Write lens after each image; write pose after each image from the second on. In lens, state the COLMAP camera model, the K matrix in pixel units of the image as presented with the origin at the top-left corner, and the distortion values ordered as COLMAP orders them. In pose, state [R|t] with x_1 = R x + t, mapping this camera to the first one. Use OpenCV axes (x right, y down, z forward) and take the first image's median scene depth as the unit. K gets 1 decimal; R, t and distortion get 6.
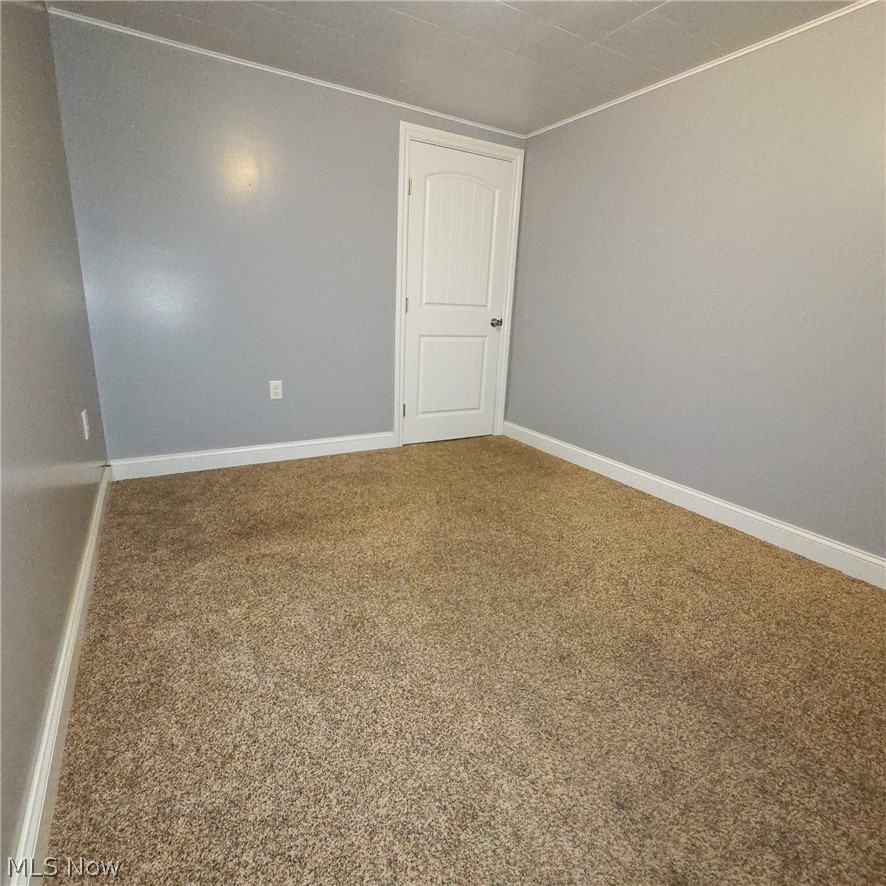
lens RADIAL K [[491.3, 0, 443.9], [0, 491.3, 441.9], [0, 0, 1]] dist [0.001007, 0.001371]
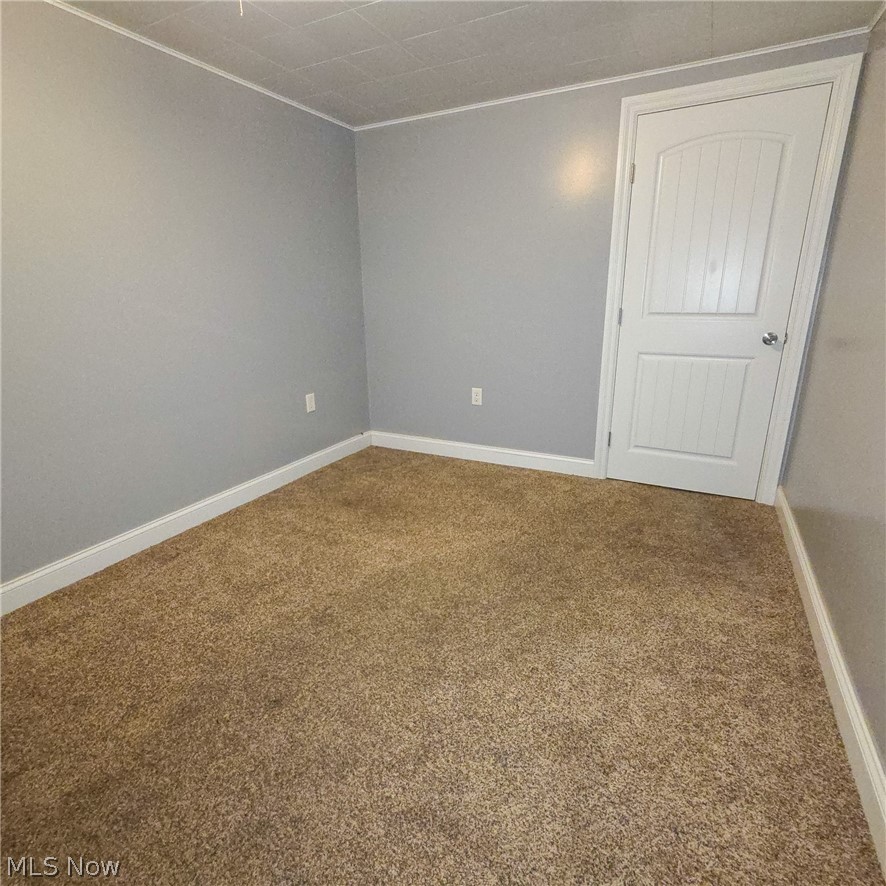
lens RADIAL K [[491.3, 0, 444.0], [0, 491.3, 441.9], [0, 0, 1]] dist [0.001007, 0.001371]
pose [[0.538622, 0.199011, -0.818707, 0.481717], [-0.193647, 0.974932, 0.109587, -0.100794], [0.819992, 0.099514, 0.563658, 0.294731]]
